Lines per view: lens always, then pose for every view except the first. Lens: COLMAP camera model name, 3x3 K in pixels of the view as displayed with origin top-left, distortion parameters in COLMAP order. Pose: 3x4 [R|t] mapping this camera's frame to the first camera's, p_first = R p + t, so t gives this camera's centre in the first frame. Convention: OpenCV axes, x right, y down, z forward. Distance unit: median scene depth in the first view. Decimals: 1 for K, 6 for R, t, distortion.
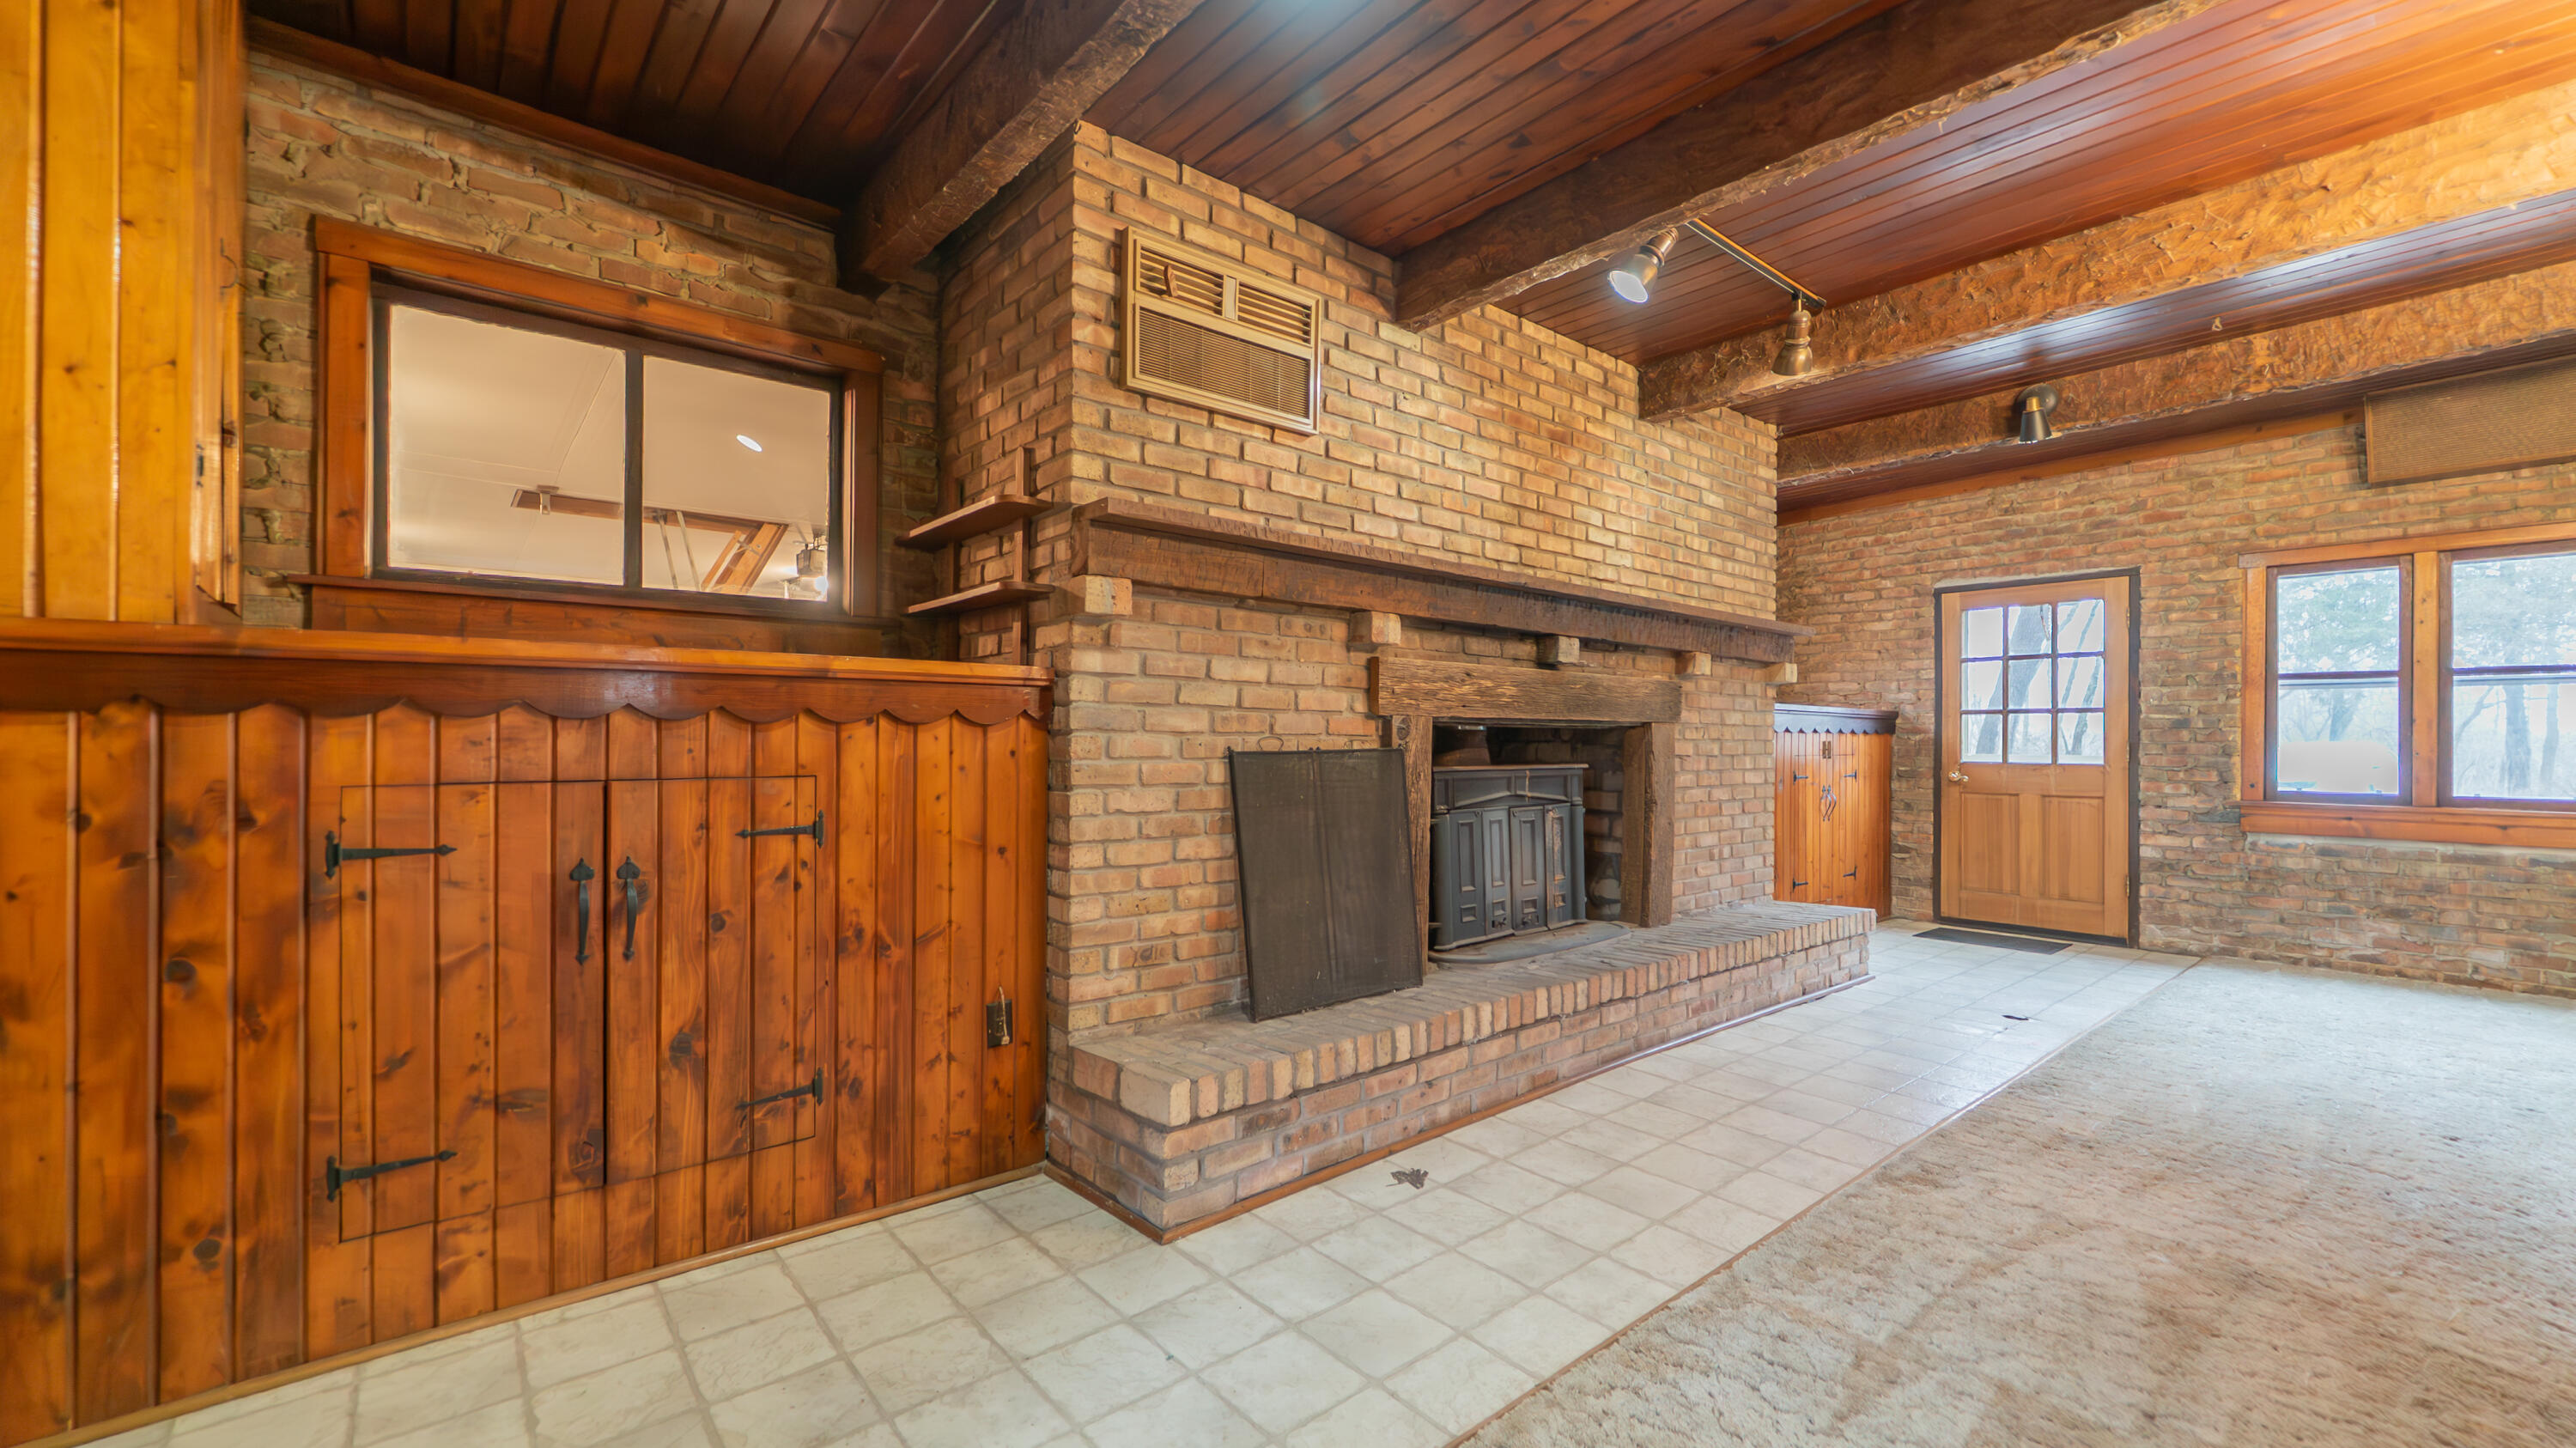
lens RADIAL K [[1027.1, 0, 1296.5], [0, 1027.1, 728.4], [0, 0, 1]] dist [0.000832, -0.000230]
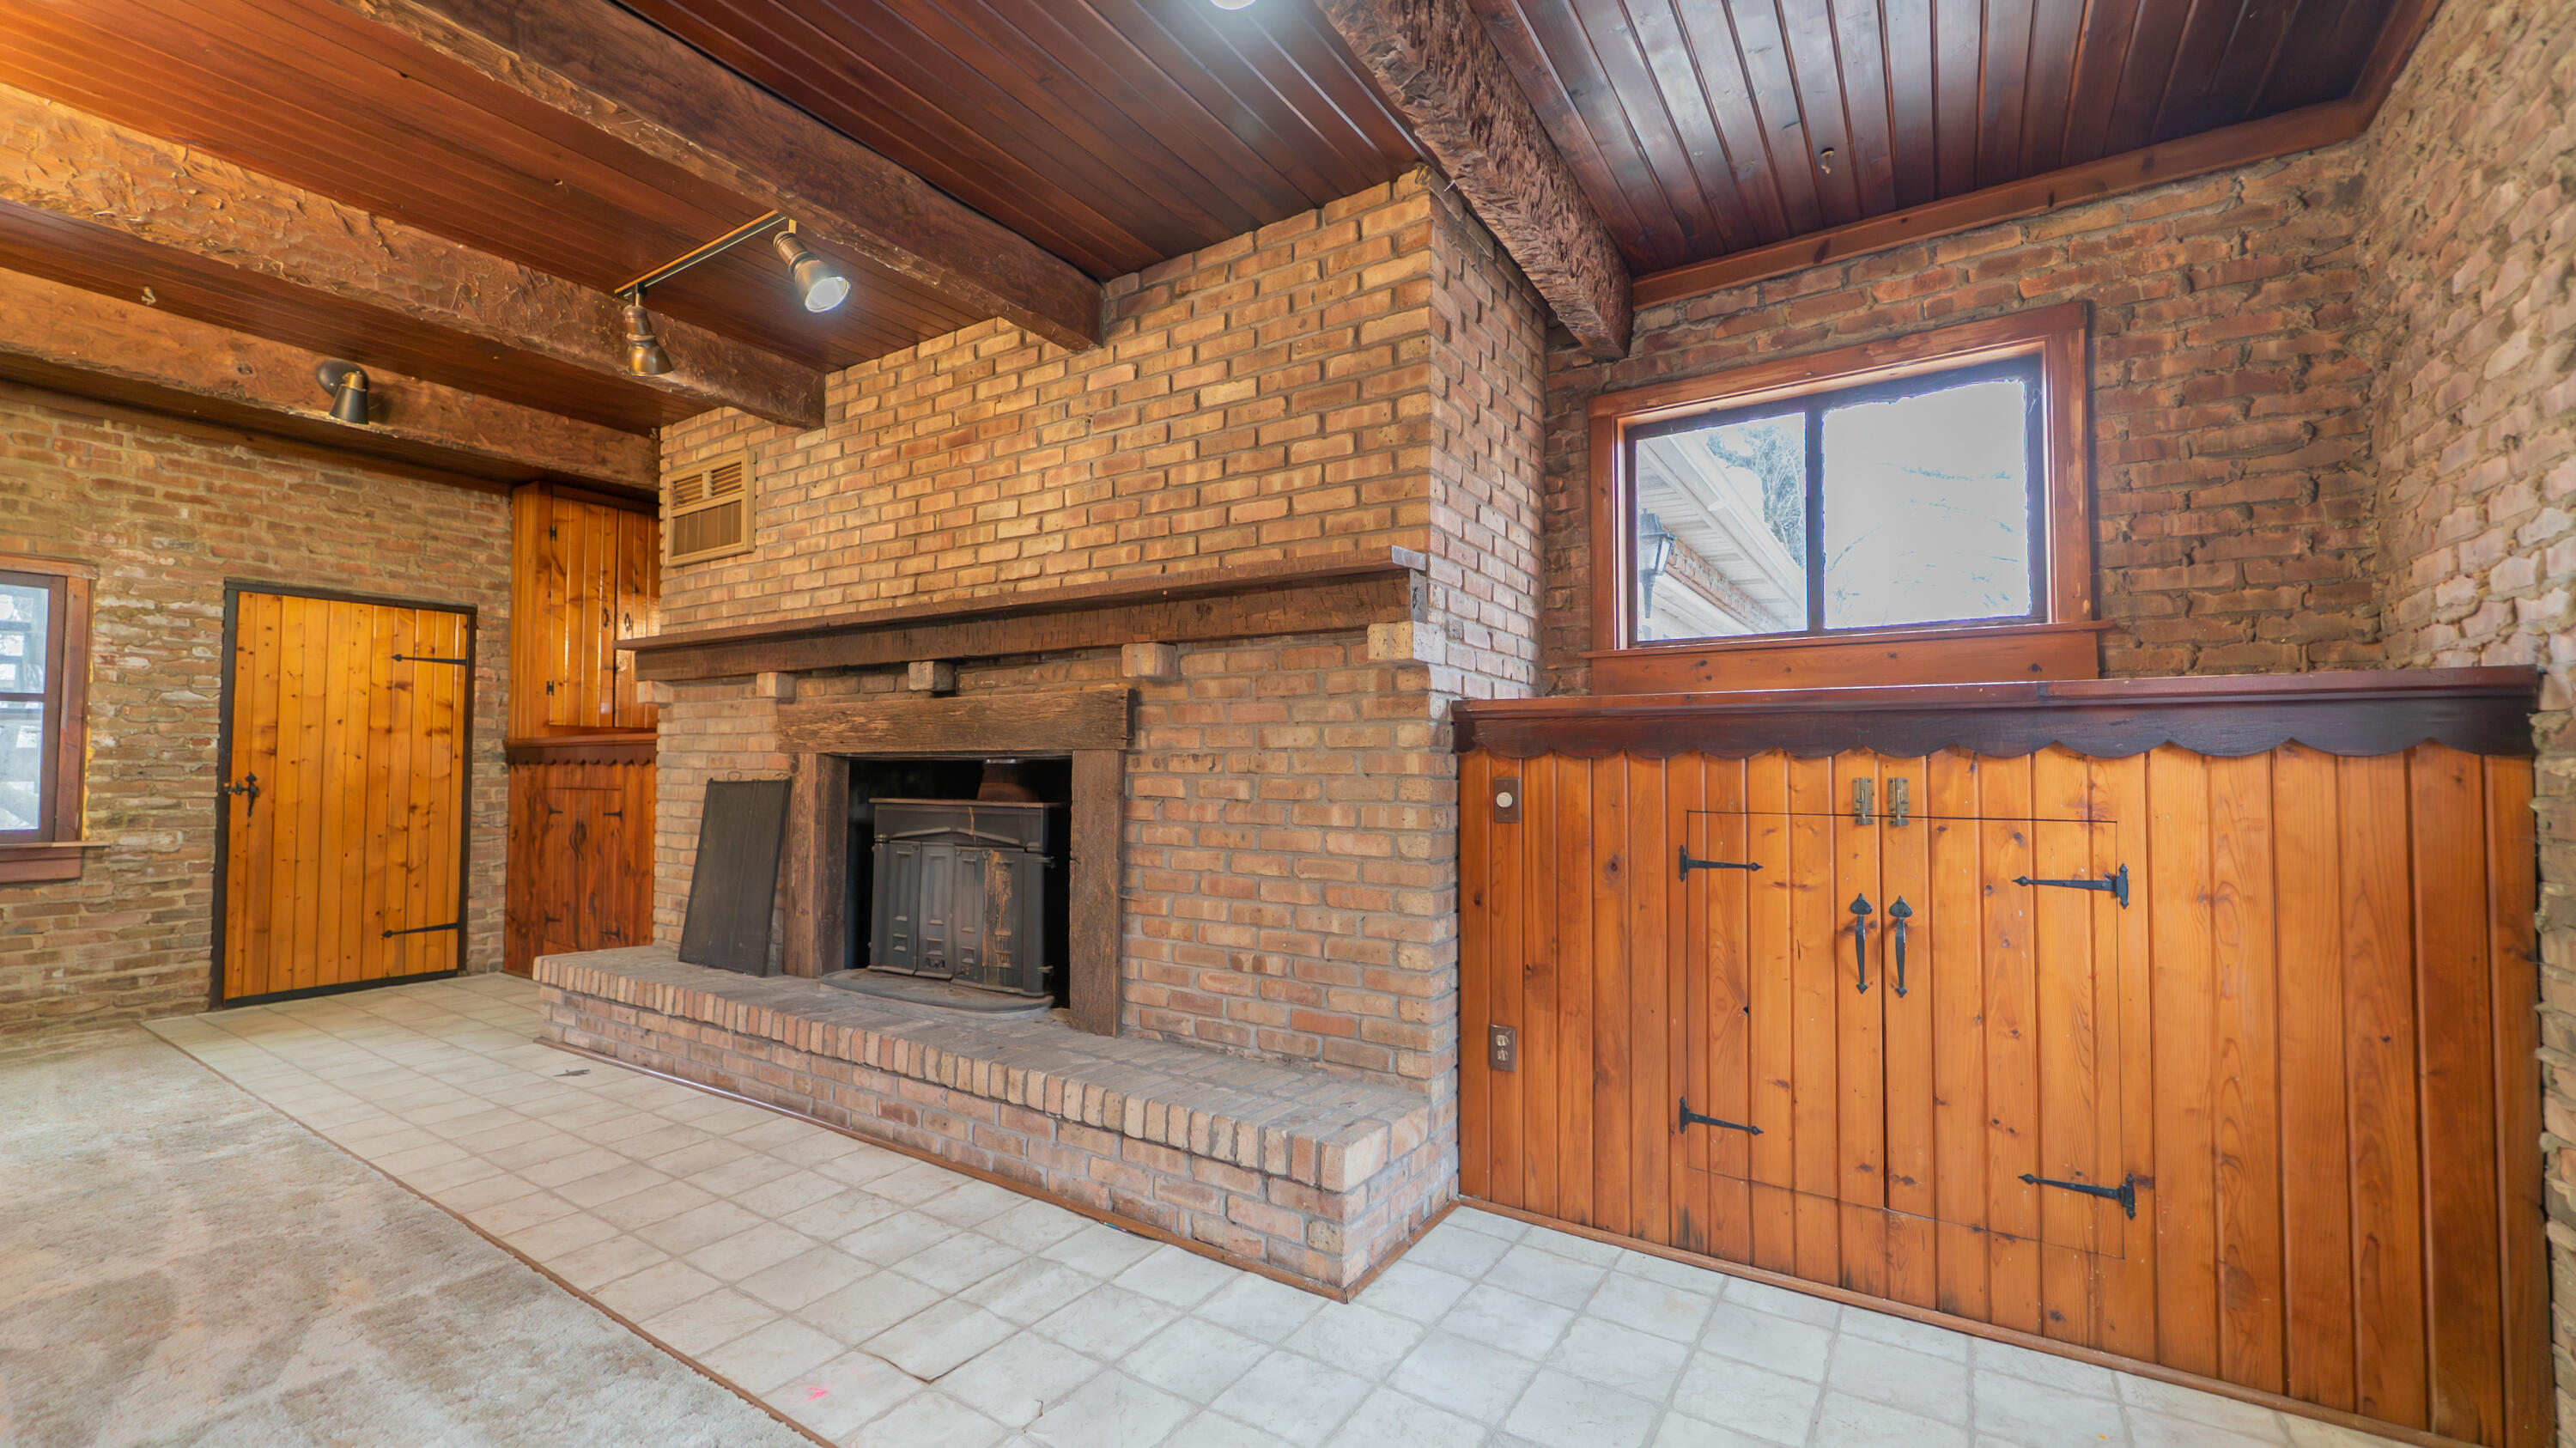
lens RADIAL K [[1027.1, 0, 1296.5], [0, 1027.1, 728.4], [0, 0, 1]] dist [0.000832, -0.000230]
pose [[0.291470, -0.042605, -0.955631, 1.238094], [0.009241, 0.999086, -0.041724, 0.012071], [0.956535, 0.003330, 0.291597, 1.052134]]
